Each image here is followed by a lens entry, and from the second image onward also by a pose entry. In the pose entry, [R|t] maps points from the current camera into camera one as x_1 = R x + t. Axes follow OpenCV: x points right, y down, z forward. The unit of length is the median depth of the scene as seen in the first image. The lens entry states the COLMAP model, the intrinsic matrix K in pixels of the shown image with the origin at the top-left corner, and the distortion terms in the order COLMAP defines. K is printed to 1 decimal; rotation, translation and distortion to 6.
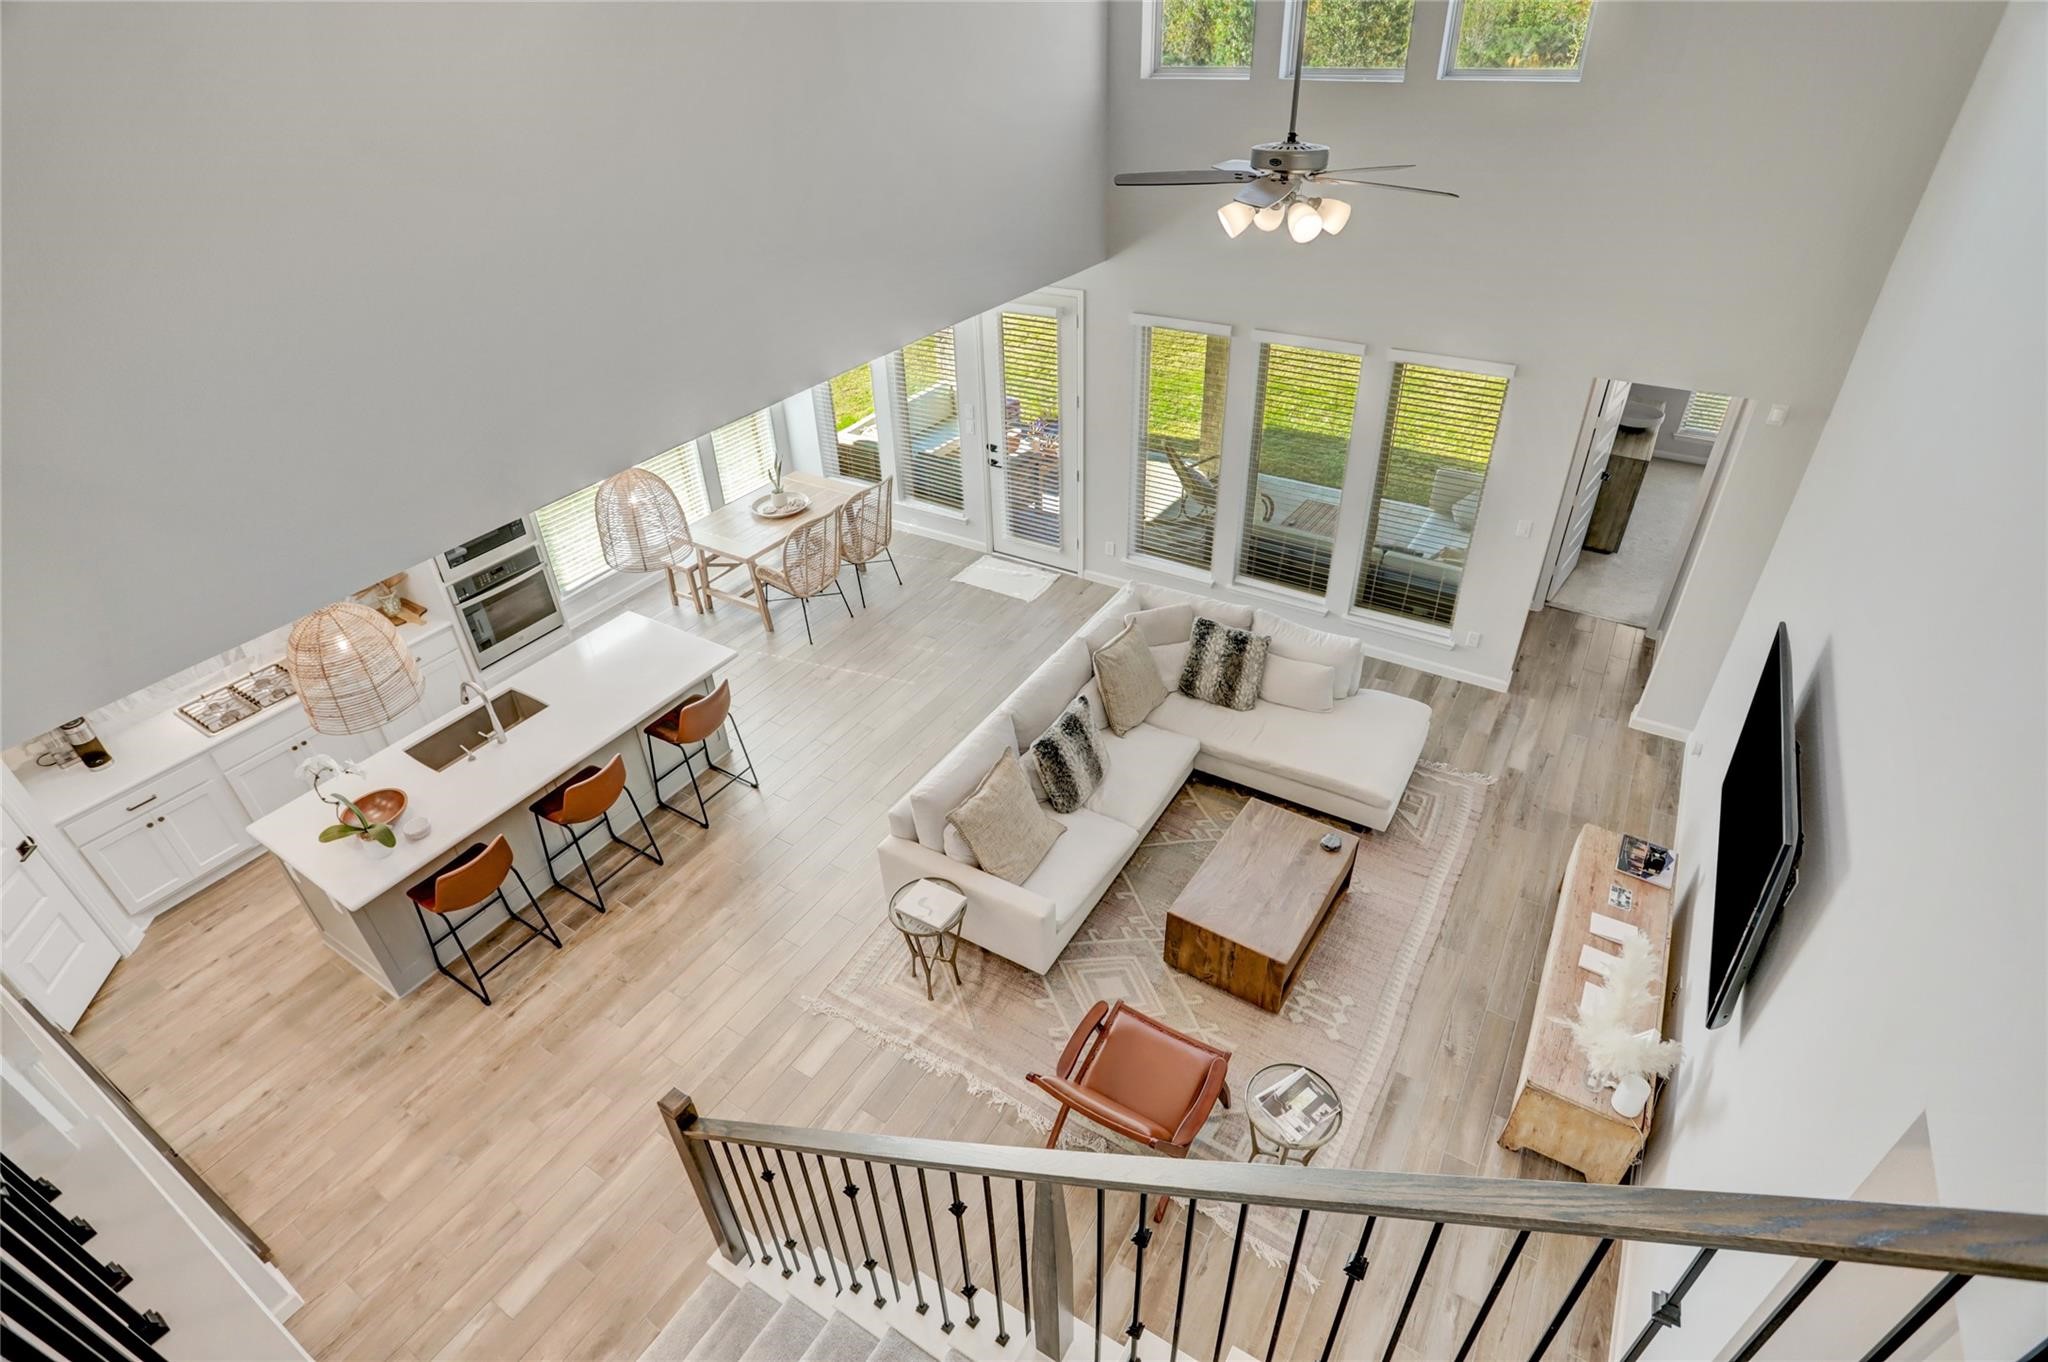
lens RADIAL K [[997.0, 0, 1017.7], [0, 997.0, 679.9], [0, 0, 1]] dist [-0.004102, -0.000287]
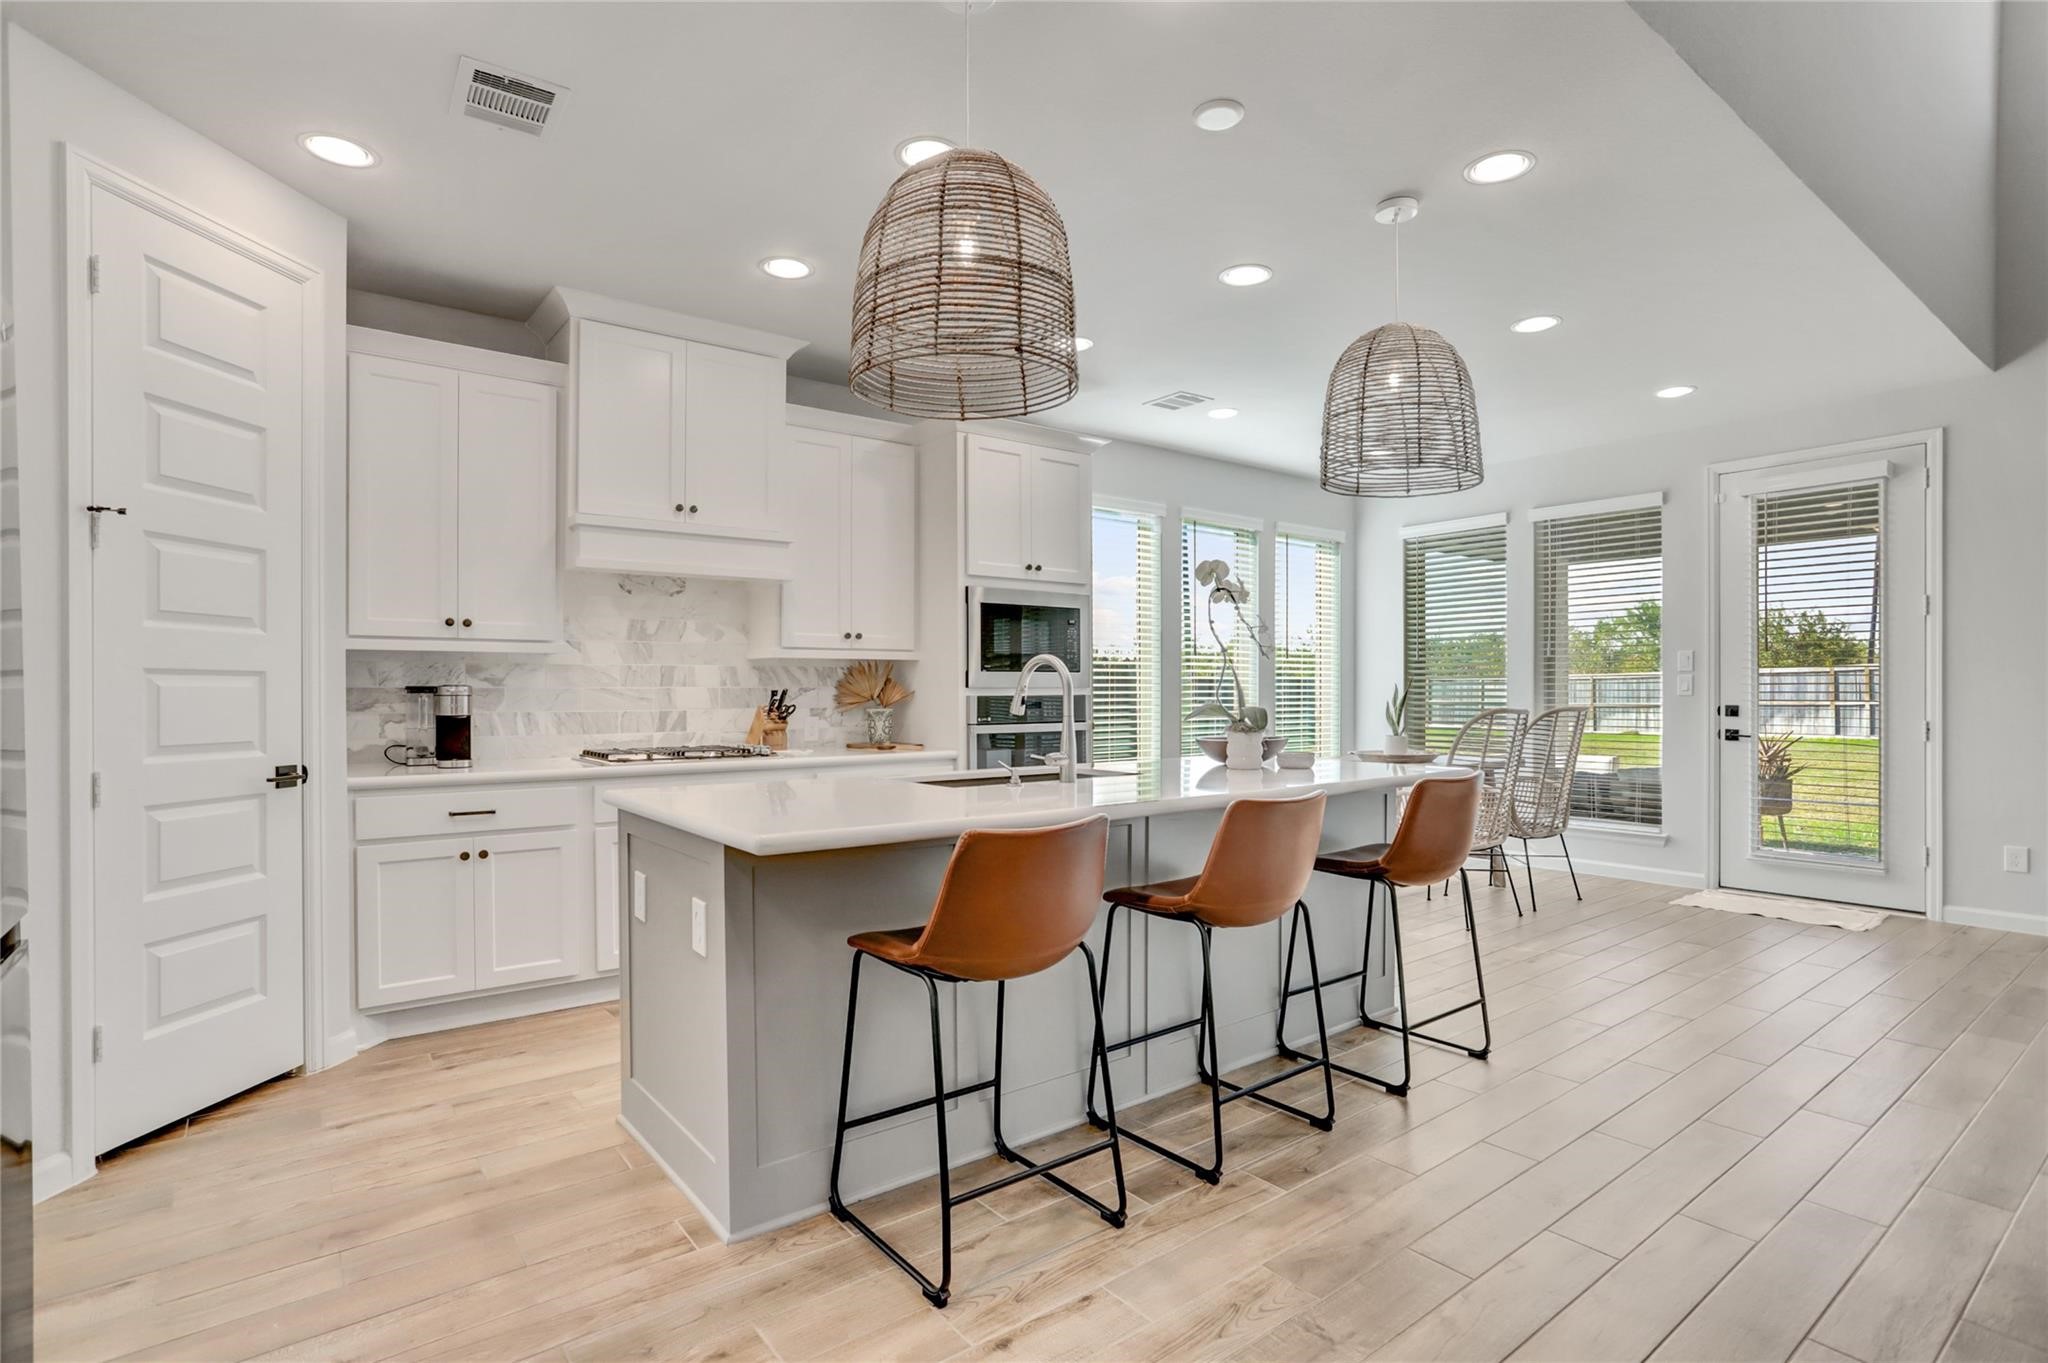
lens RADIAL K [[997.0, 0, 1033.4], [0, 997.0, 691.9], [0, 0, 1]] dist [-0.004102, -0.000287]
pose [[0.940939, 0.033073, -0.336958, -0.377859], [-0.216828, 0.823223, -0.524681, 0.314789], [0.260039, 0.566755, 0.781773, 0.593828]]
